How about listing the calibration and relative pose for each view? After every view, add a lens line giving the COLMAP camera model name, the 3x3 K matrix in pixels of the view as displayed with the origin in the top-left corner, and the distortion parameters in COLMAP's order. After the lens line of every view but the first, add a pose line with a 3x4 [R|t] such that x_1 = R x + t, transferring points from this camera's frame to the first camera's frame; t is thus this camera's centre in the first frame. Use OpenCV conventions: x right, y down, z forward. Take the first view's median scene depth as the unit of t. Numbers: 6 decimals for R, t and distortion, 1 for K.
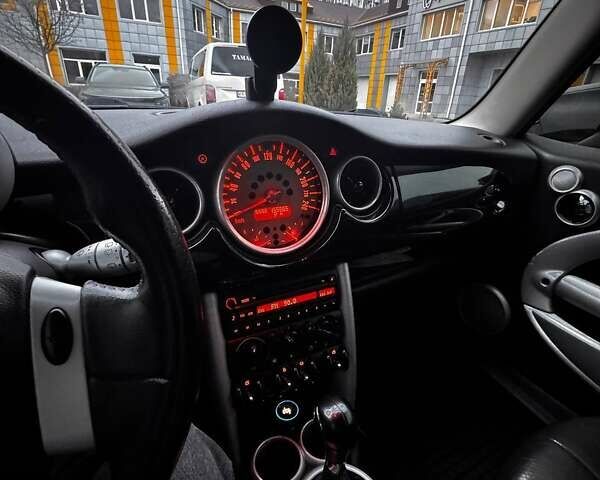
lens RADIAL K [[322.0, 0, 300.0], [0, 322.0, 240.0], [0, 0, 1]] dist [-0.002386, -0.002782]
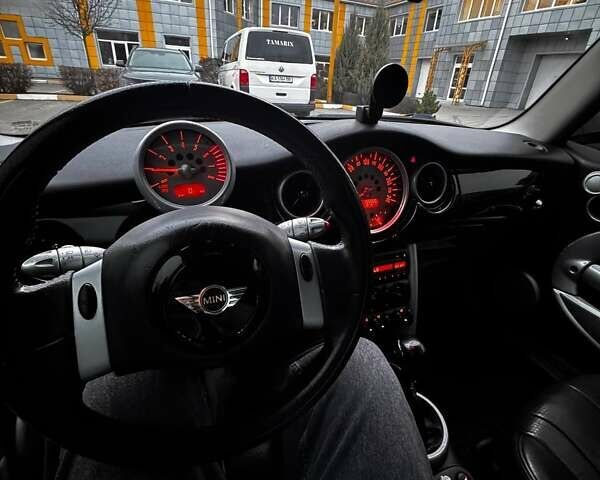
lens RADIAL K [[322.0, 0, 300.0], [0, 322.0, 240.0], [0, 0, 1]] dist [-0.002386, -0.002782]
pose [[0.997162, 0.043139, -0.061707, -0.158416], [-0.040387, 0.998163, 0.045171, 0.010355], [0.063542, -0.042551, 0.997072, -0.218335]]
